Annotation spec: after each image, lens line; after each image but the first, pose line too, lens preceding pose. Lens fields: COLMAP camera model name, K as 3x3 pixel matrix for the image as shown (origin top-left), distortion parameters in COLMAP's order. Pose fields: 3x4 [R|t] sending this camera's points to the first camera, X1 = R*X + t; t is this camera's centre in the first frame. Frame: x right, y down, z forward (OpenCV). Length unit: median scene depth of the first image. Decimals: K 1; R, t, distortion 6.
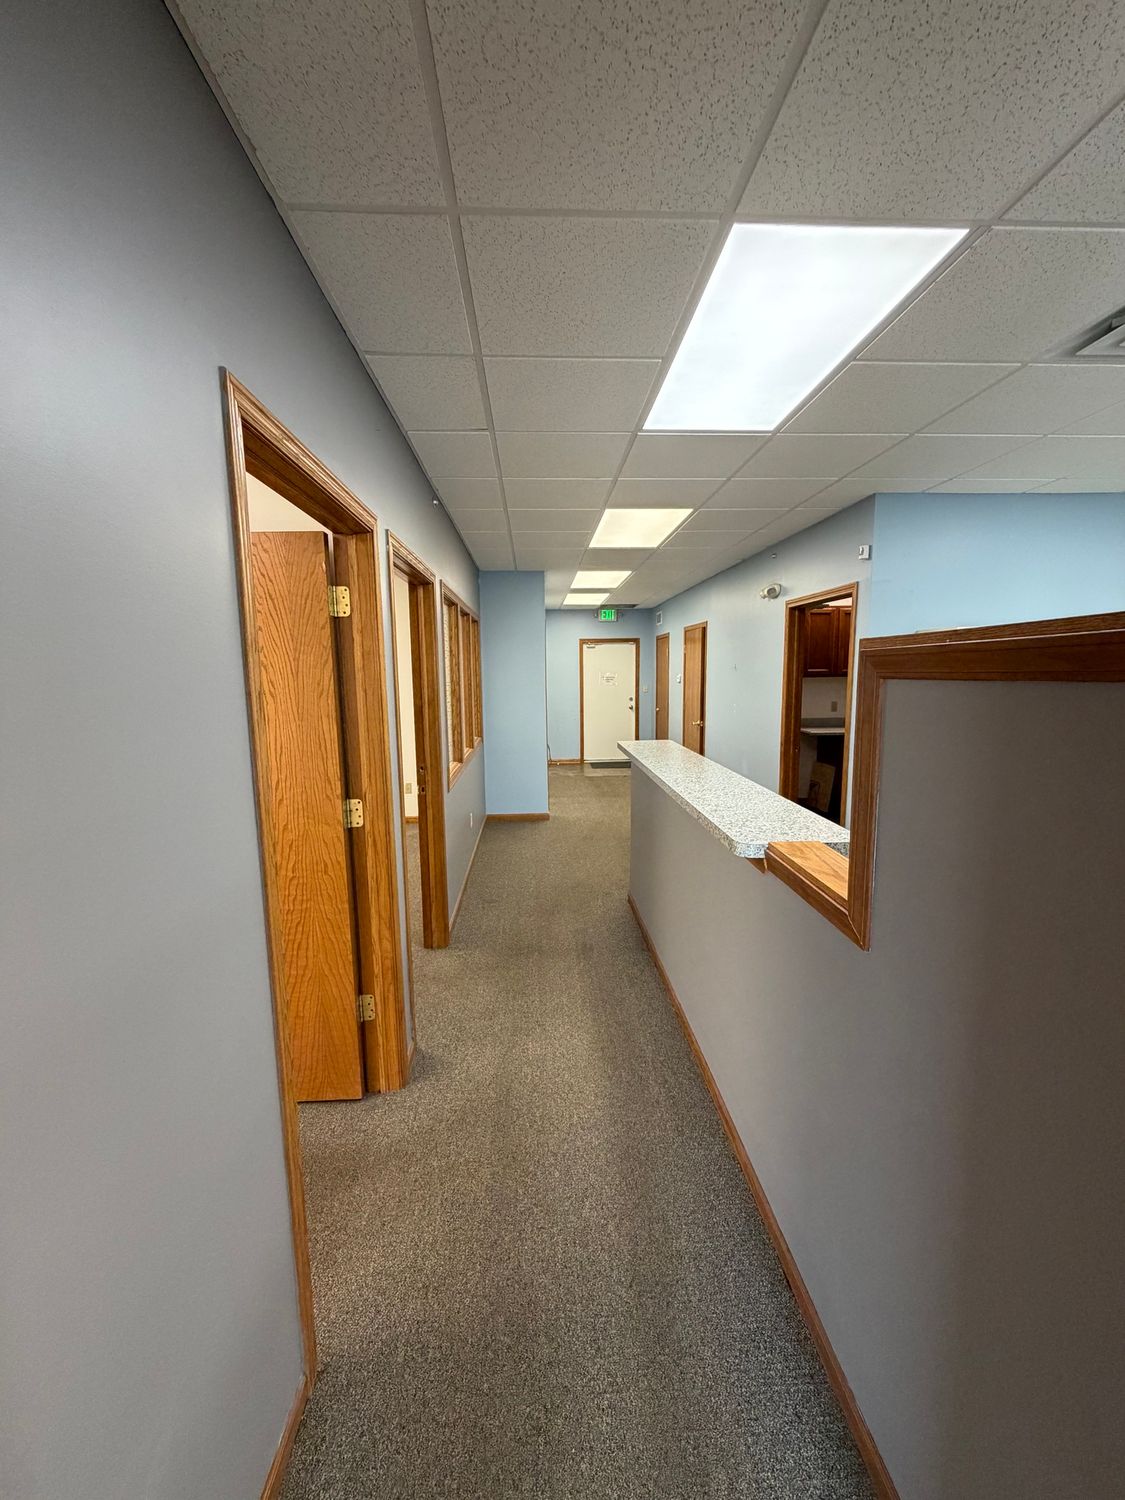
lens RADIAL K [[597.9, 0, 562.9], [0, 597.9, 745.7], [0, 0, 1]] dist [0.000058, 0.000063]
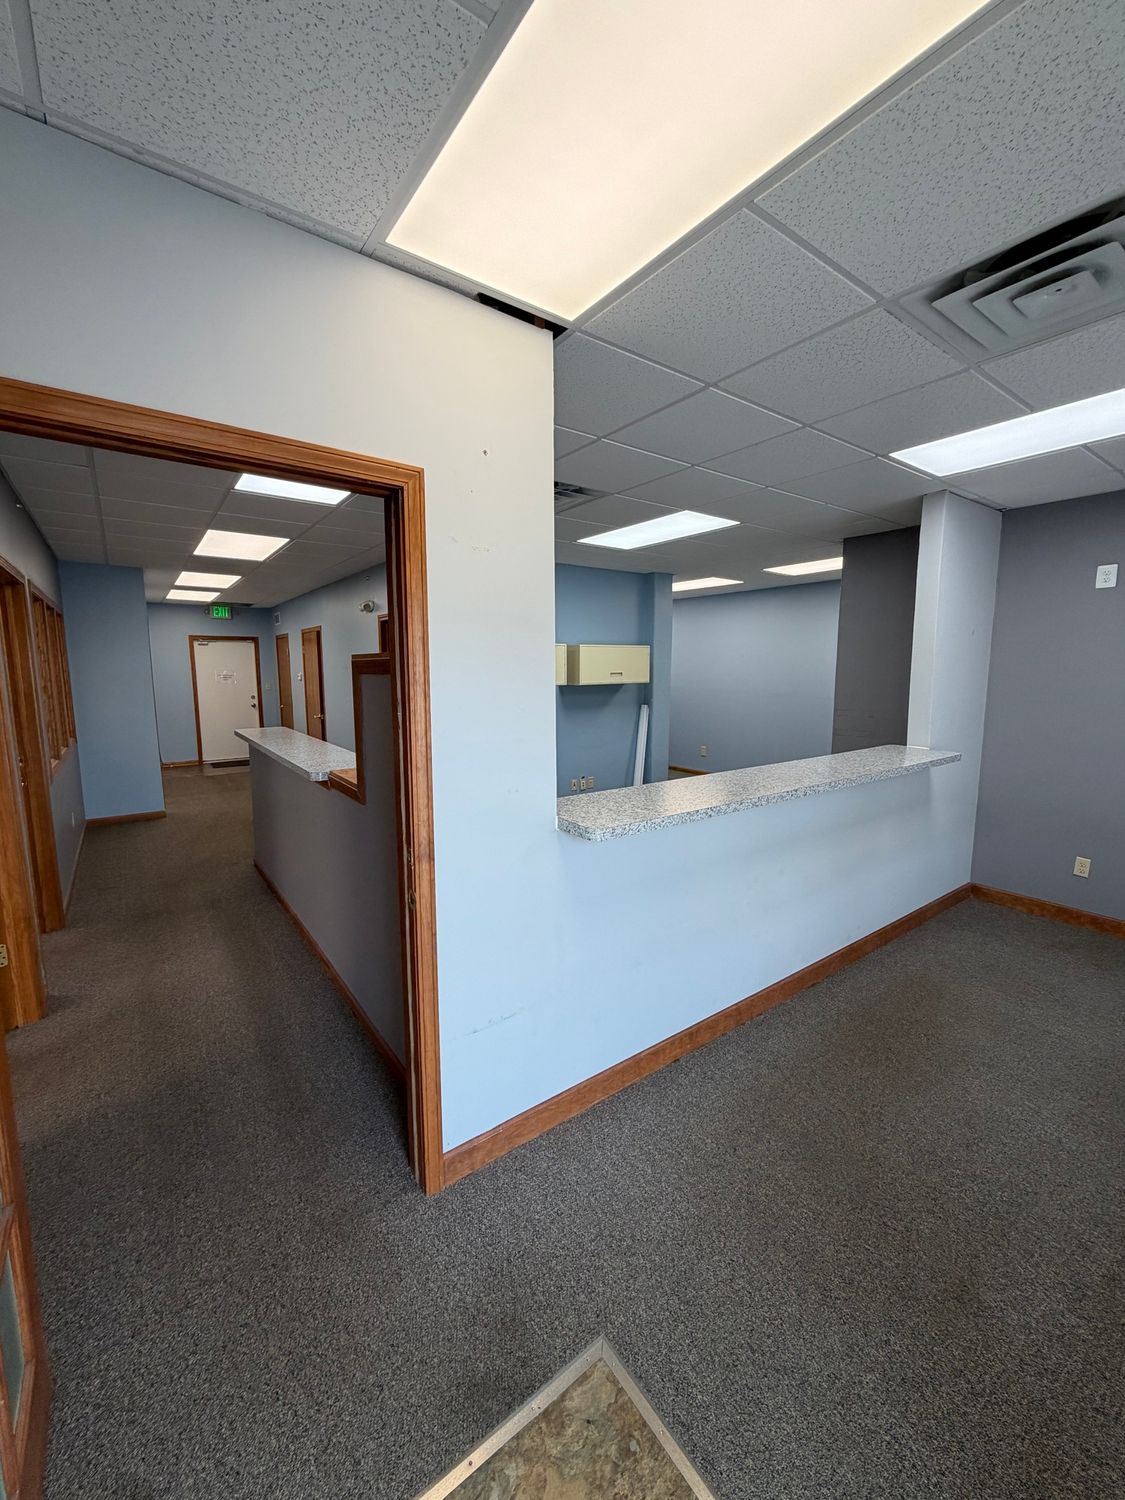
lens RADIAL K [[597.9, 0, 562.9], [0, 597.9, 745.7], [0, 0, 1]] dist [0.000058, 0.000063]
pose [[0.835856, -0.060048, 0.545655, -0.007253], [0.059370, 0.998057, 0.018888, 0.026987], [-0.545729, 0.016608, 0.837797, -0.217789]]
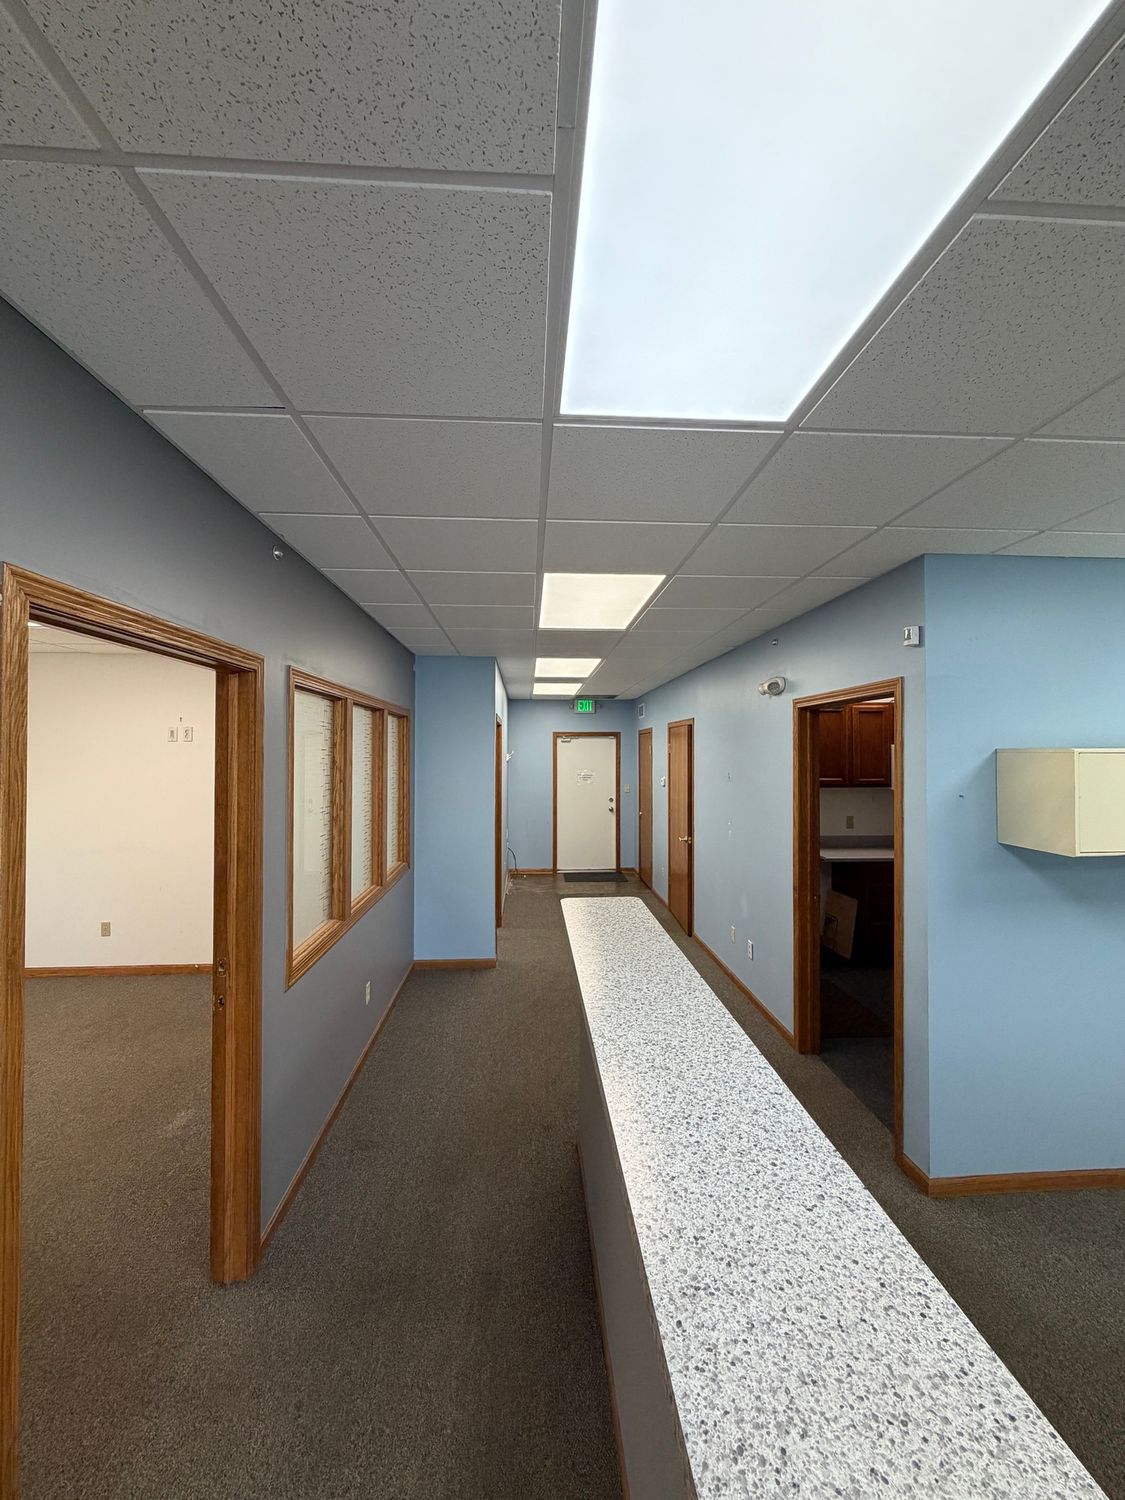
lens RADIAL K [[597.9, 0, 562.9], [0, 597.9, 745.7], [0, 0, 1]] dist [0.000058, 0.000063]
pose [[0.999866, 0.013081, 0.009883, 0.056547], [-0.011578, 0.990190, -0.139250, -0.057544], [-0.011608, 0.139117, 0.990208, 0.200695]]
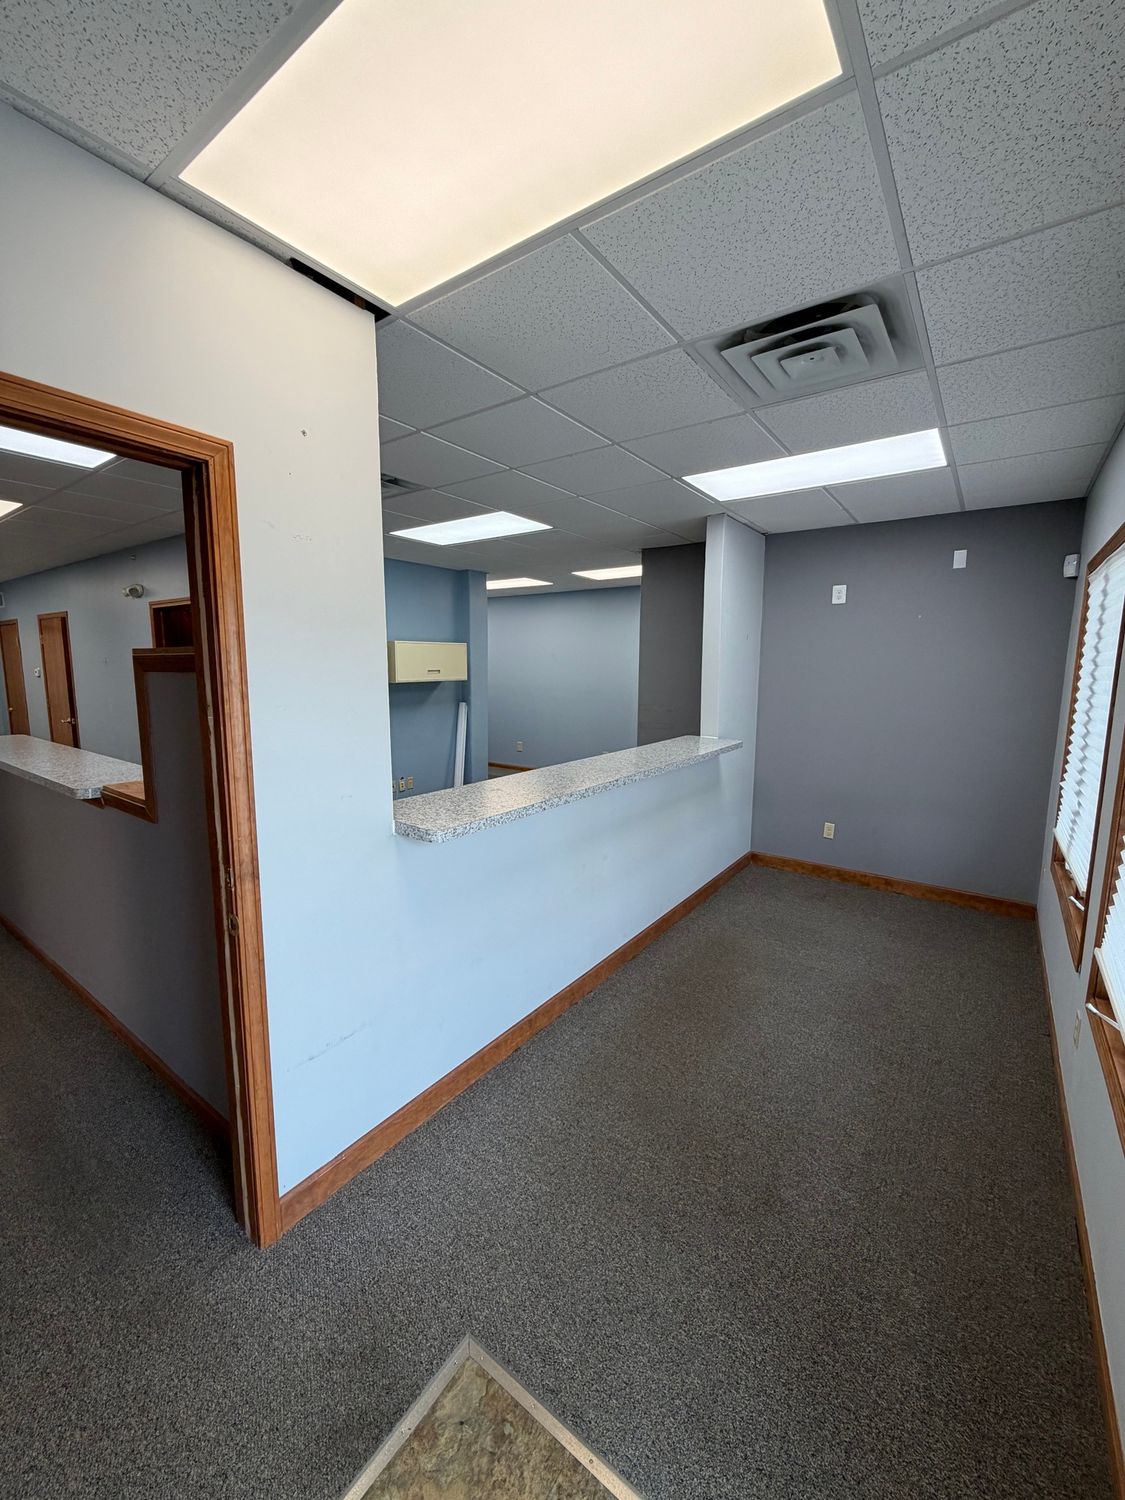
lens RADIAL K [[597.9, 0, 562.9], [0, 597.9, 745.7], [0, 0, 1]] dist [0.000058, 0.000063]
pose [[0.625880, -0.088531, 0.774878, -0.019035], [0.082980, 0.995456, 0.046708, 0.024944], [-0.775492, 0.035066, 0.630382, -0.210753]]
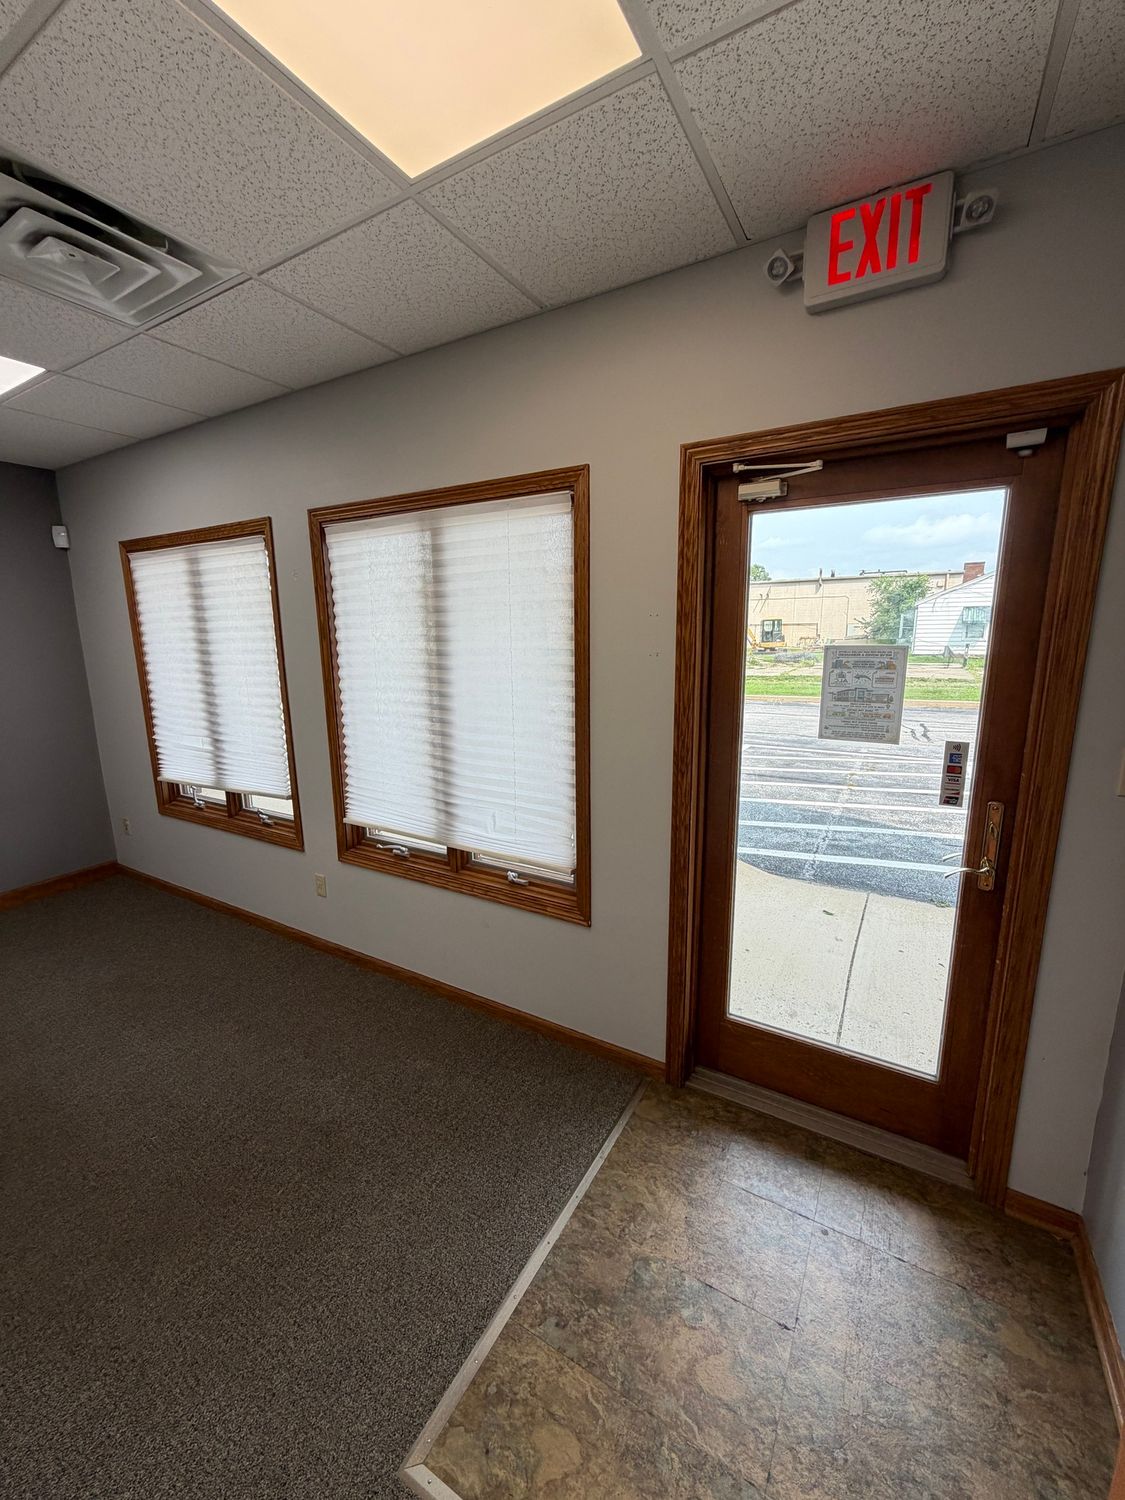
lens RADIAL K [[597.9, 0, 562.9], [0, 597.9, 745.7], [0, 0, 1]] dist [0.000058, 0.000063]
pose [[-0.839643, -0.078608, 0.537421, -0.006742], [0.092608, 0.954262, 0.284267, -0.005379], [-0.535186, 0.288452, -0.793959, 0.040785]]
